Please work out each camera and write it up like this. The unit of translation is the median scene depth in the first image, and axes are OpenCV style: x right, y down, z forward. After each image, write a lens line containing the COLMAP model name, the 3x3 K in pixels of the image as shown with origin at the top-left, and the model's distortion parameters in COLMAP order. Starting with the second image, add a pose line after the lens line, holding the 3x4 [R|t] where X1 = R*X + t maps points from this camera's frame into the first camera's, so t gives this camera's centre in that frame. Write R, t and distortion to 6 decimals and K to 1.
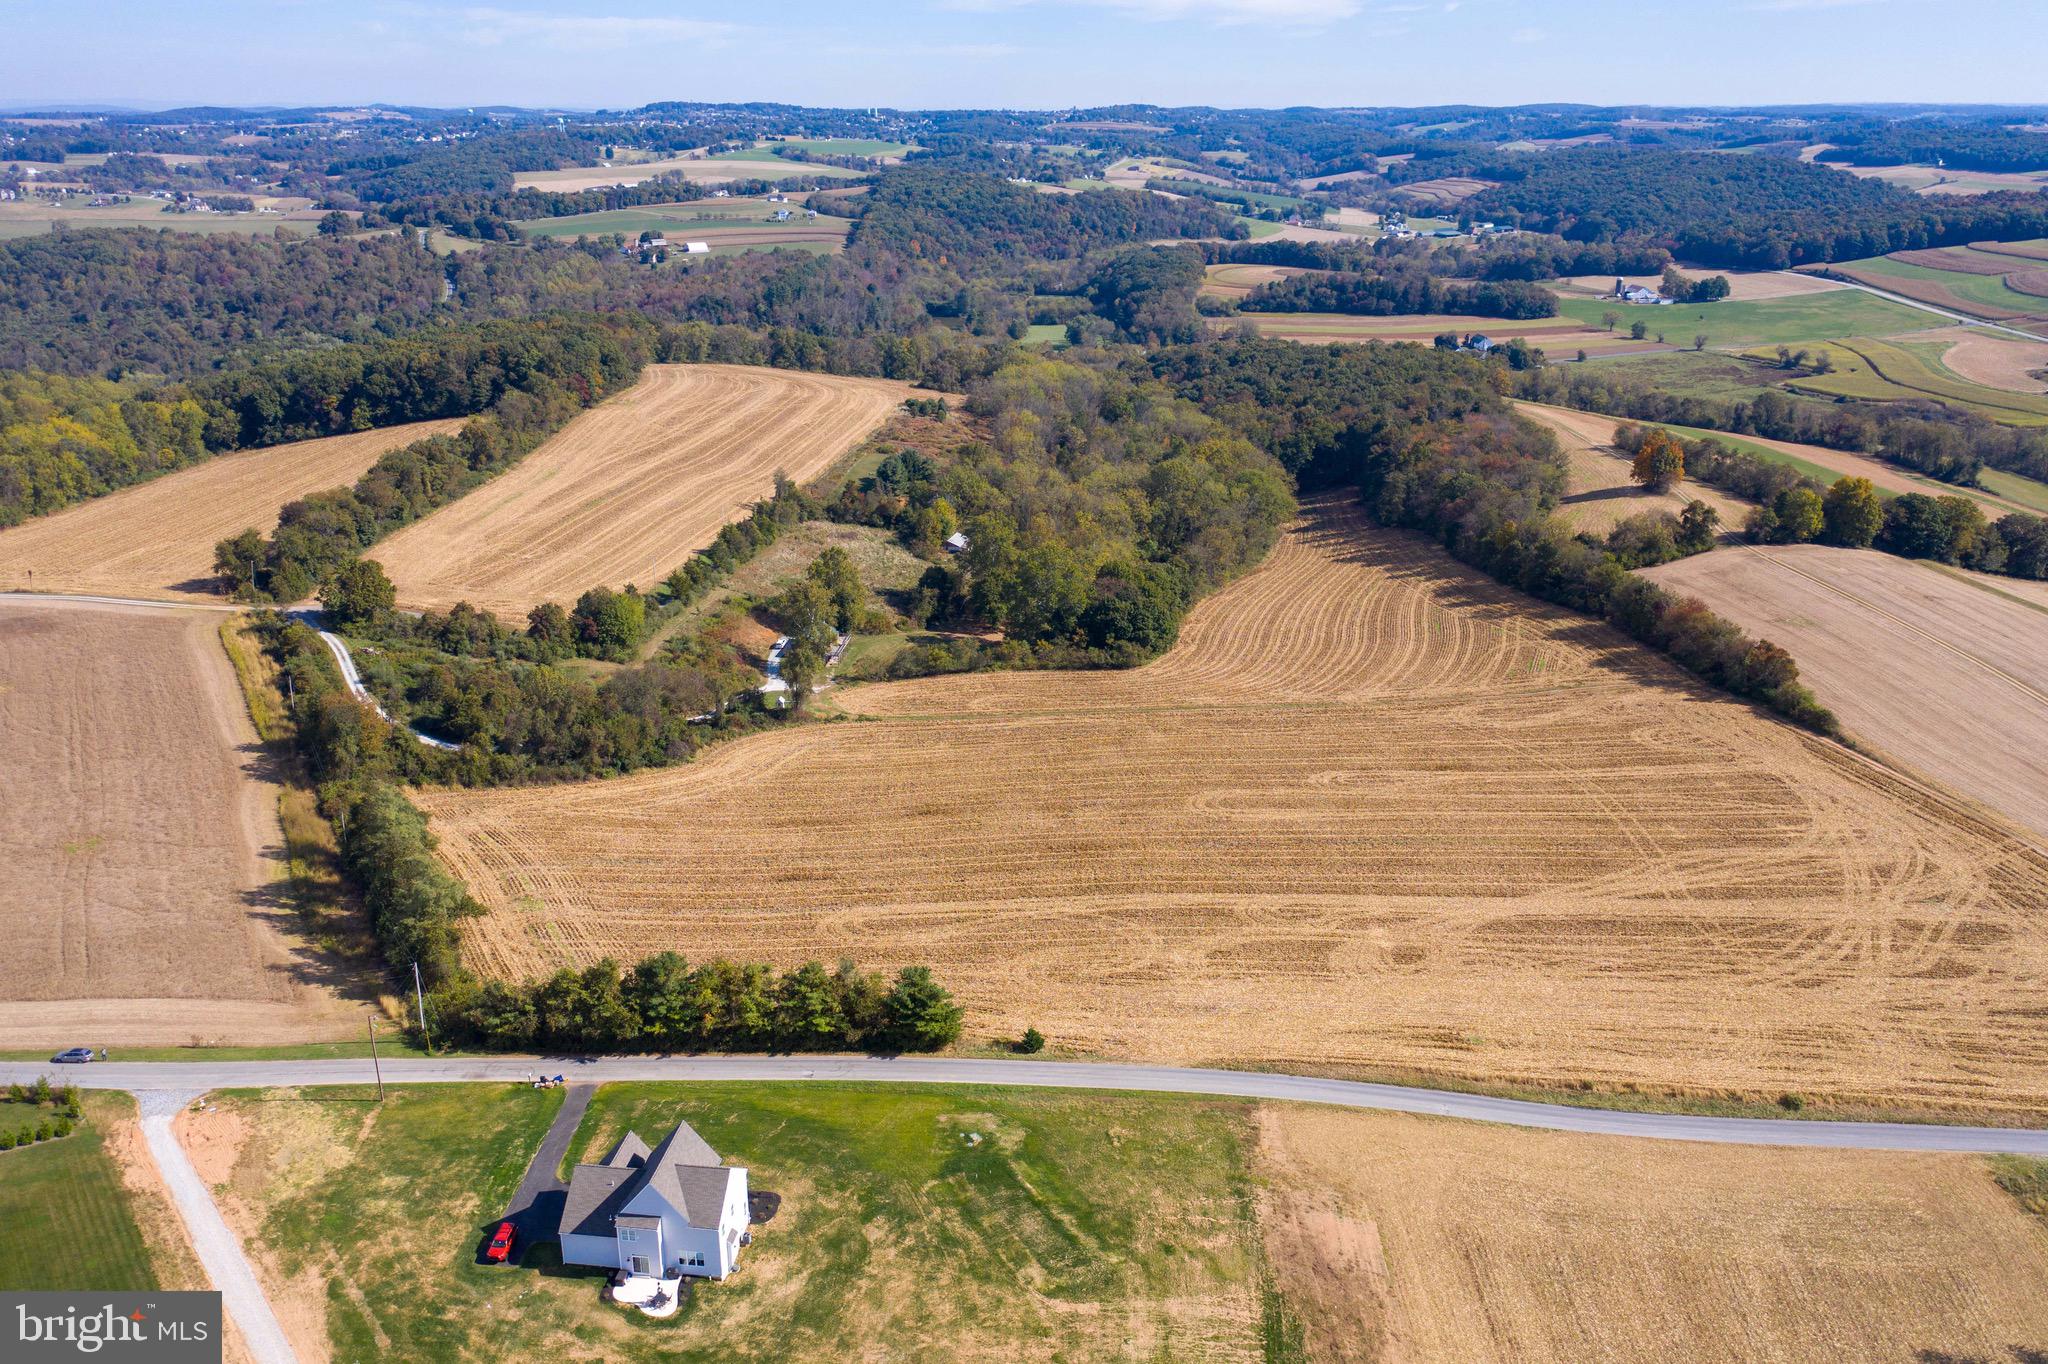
lens RADIAL K [[1631.2, 0, 1024.0], [0, 1631.2, 682.0], [0, 0, 1]] dist [-0.003404, 0.012282]
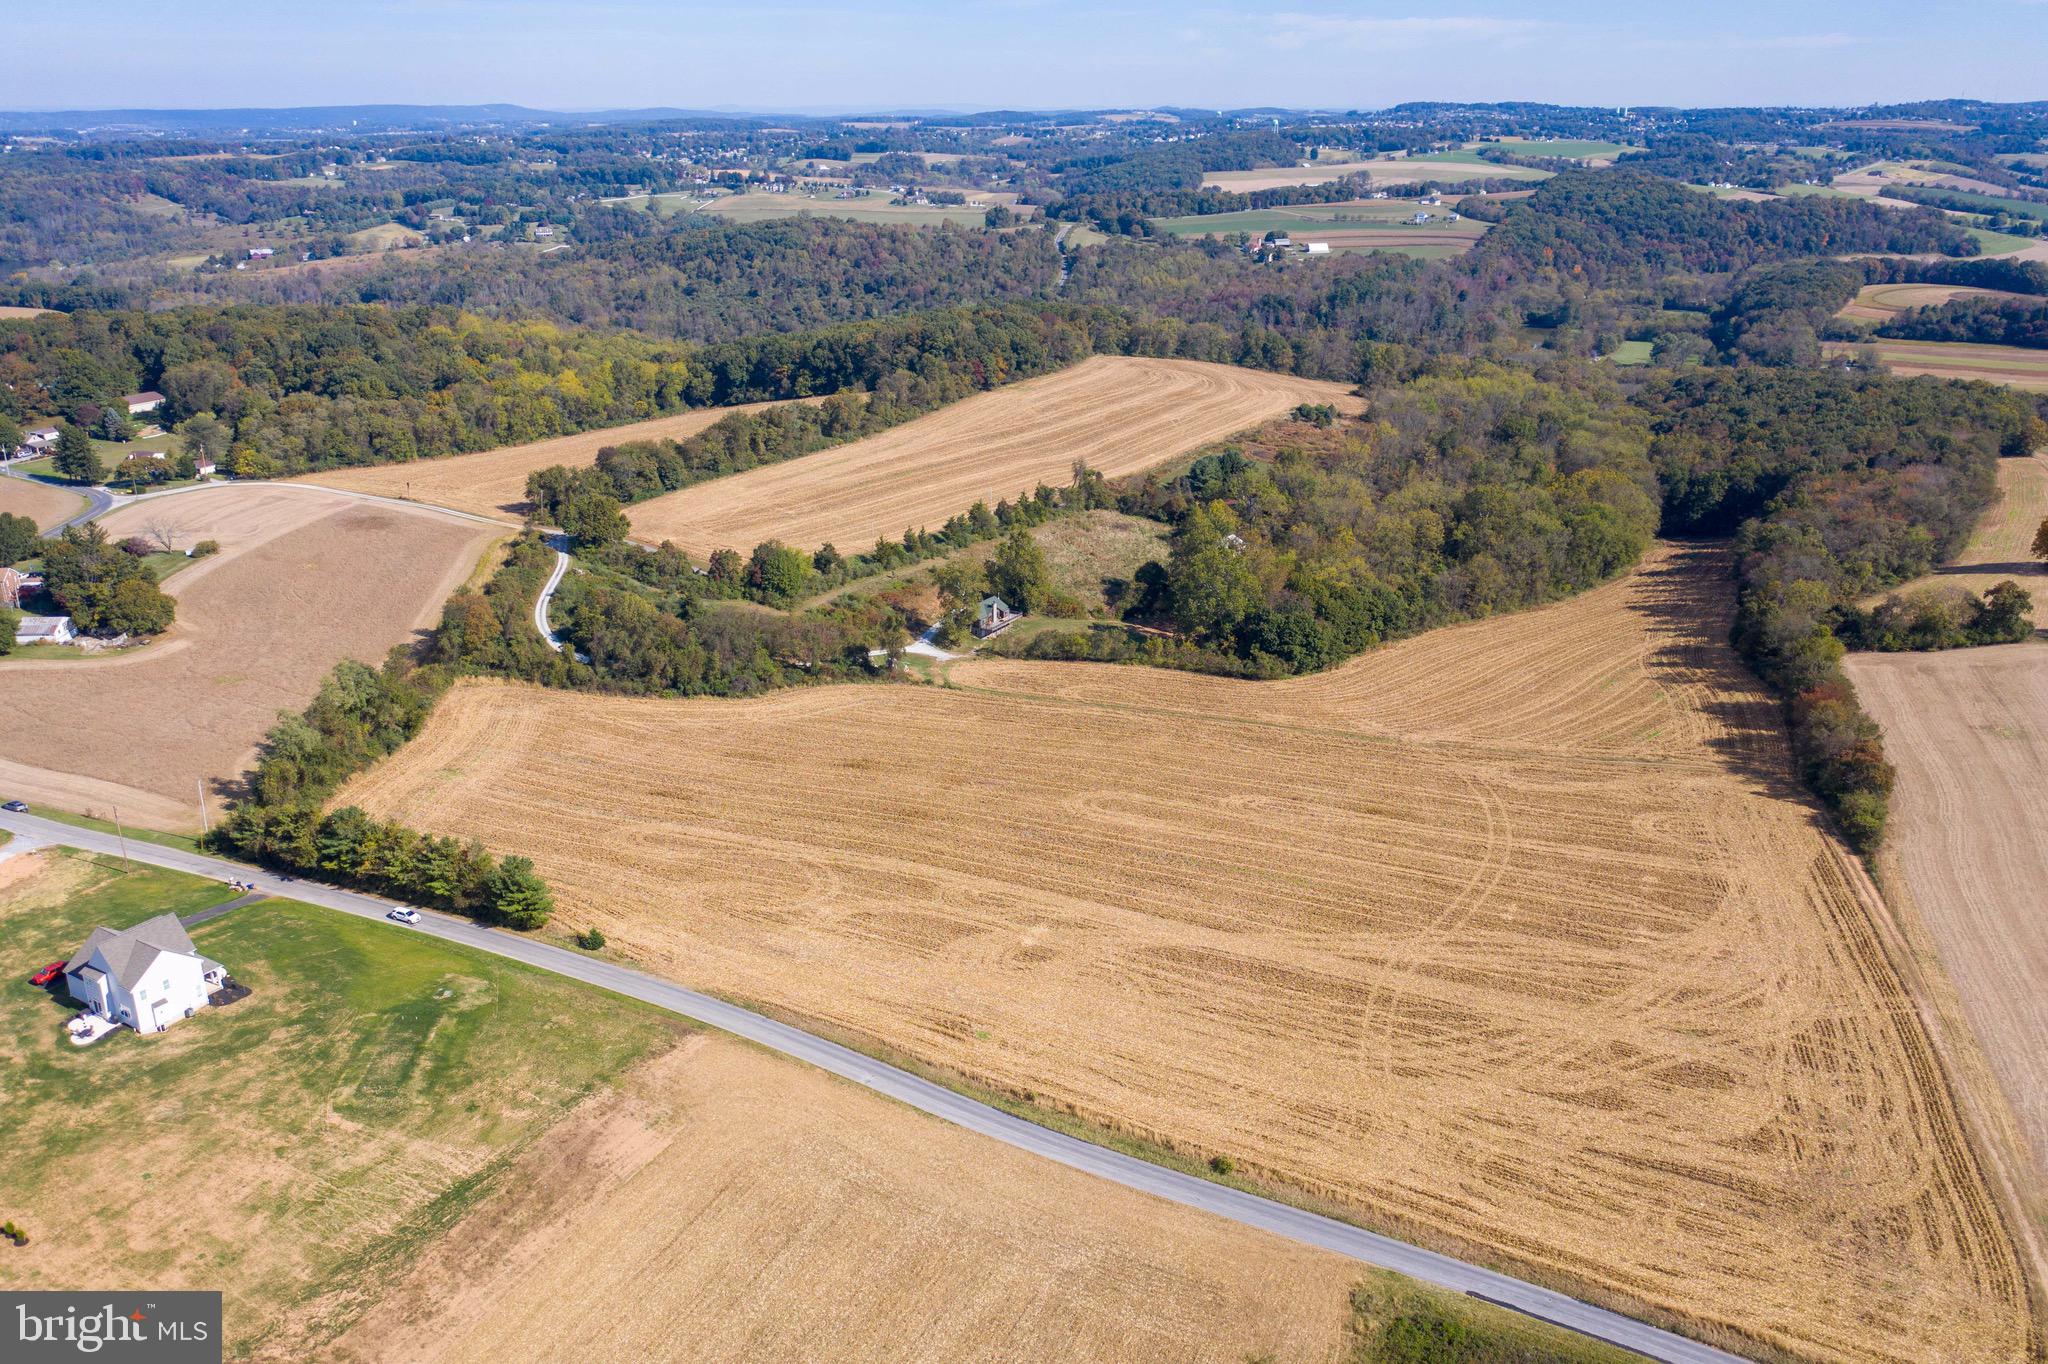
lens RADIAL K [[1633.6, 0, 1024.0], [0, 1633.6, 682.0], [0, 0, 1]] dist [0.002540, 0.008753]
pose [[0.901063, 0.137885, -0.411185, 0.340720], [-0.138152, 0.989980, 0.029233, -0.016290], [0.411096, 0.030465, 0.911083, 0.034005]]
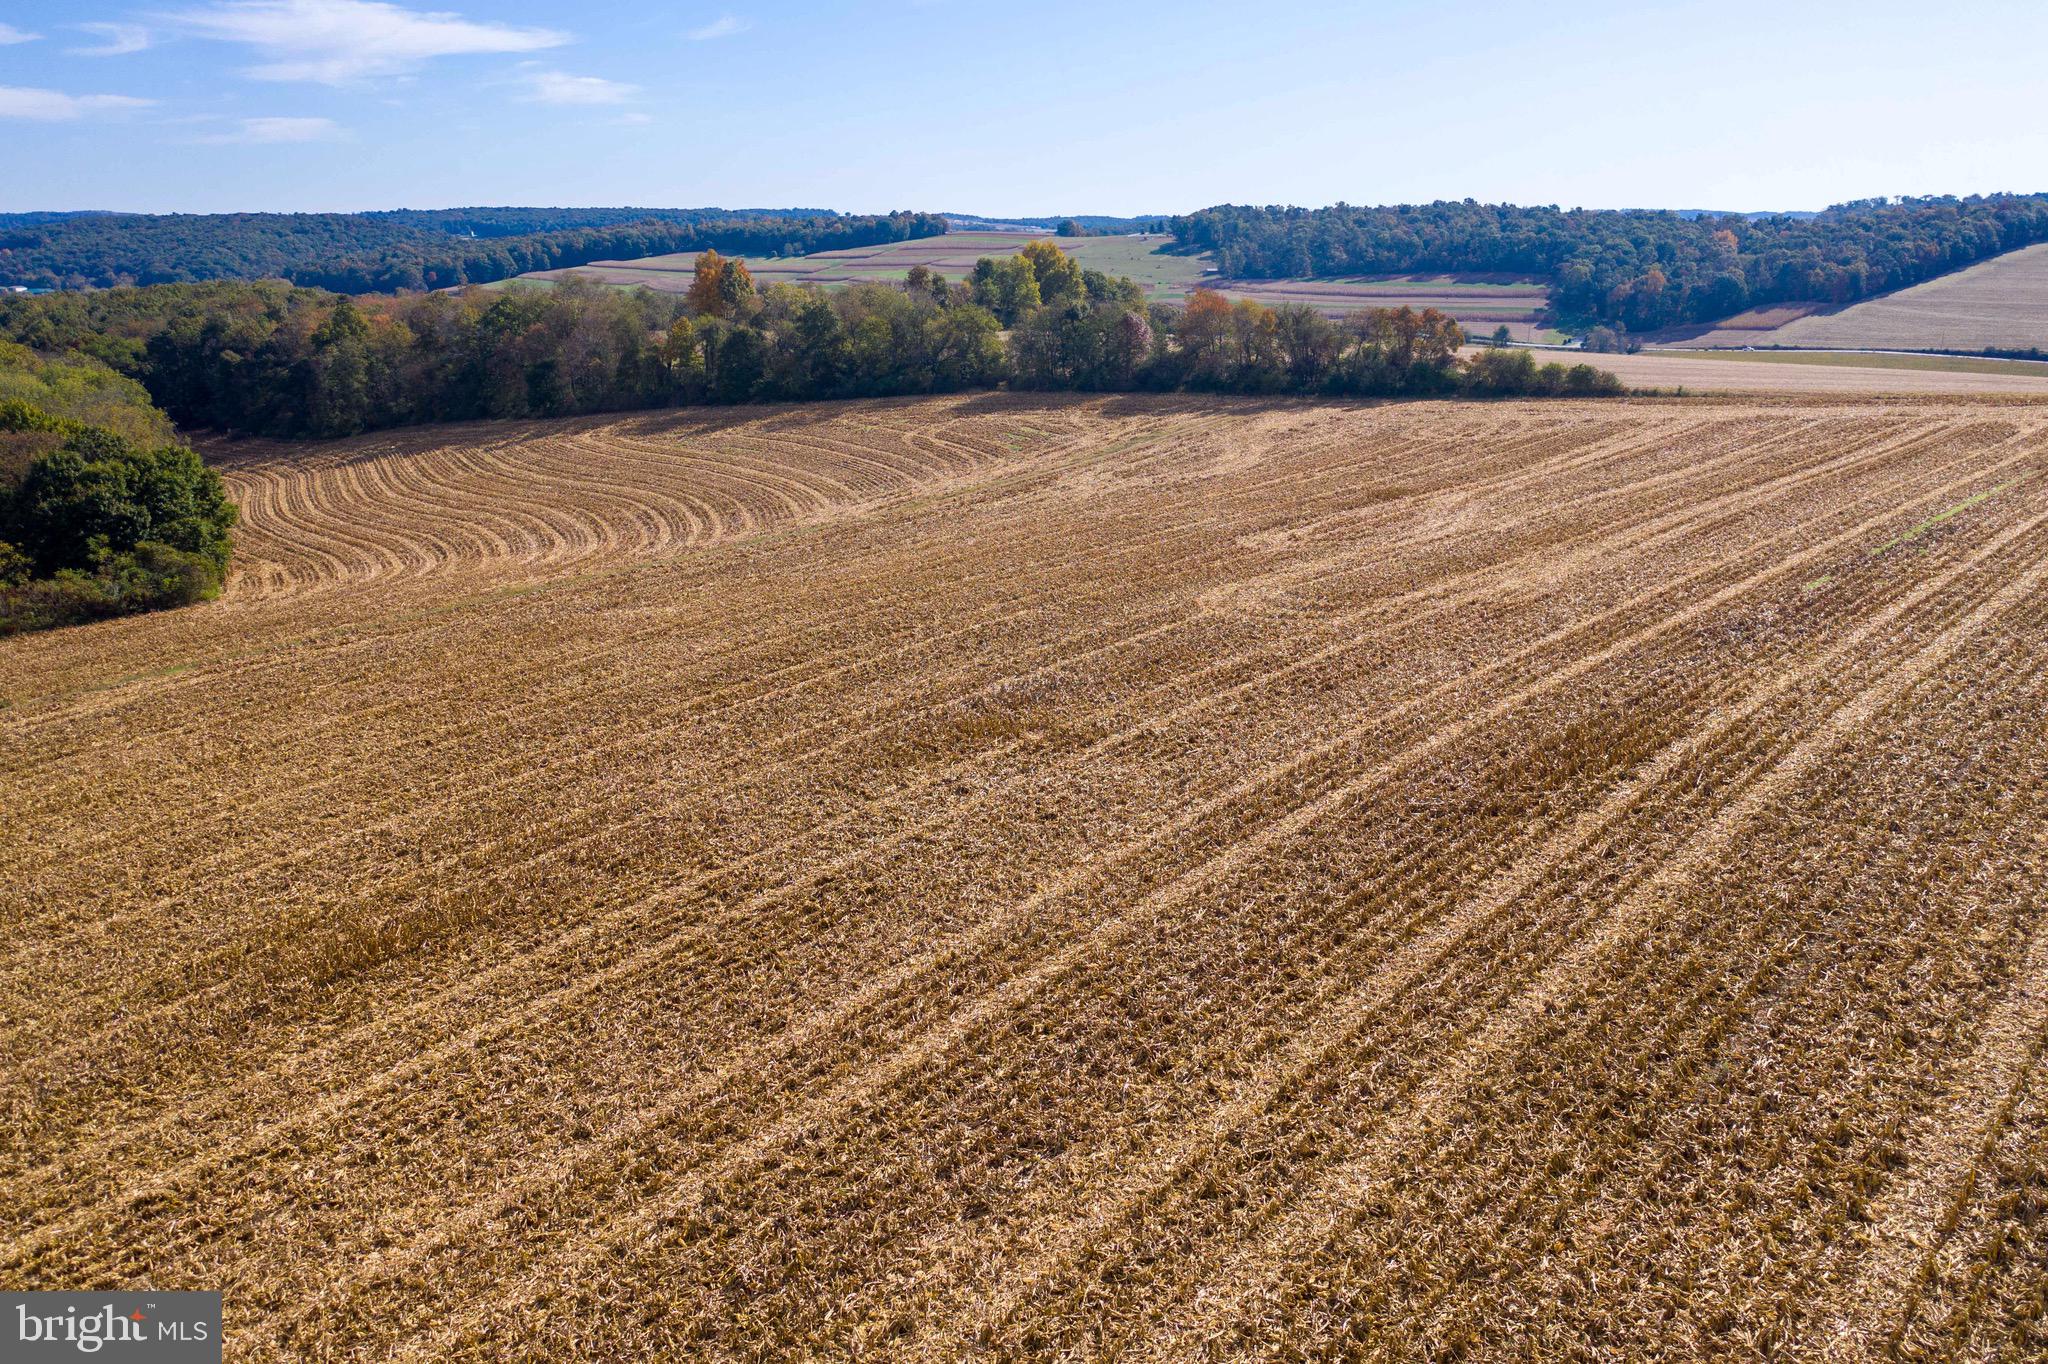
lens RADIAL K [[1629.7, 0, 1021.1], [0, 1629.7, 689.9], [0, 0, 1]] dist [-0.006709, 0.012236]
pose [[0.660399, -0.201575, 0.723354, -0.089108], [0.250598, 0.967233, 0.040748, 0.044961], [-0.707866, 0.154361, 0.689274, 0.587738]]
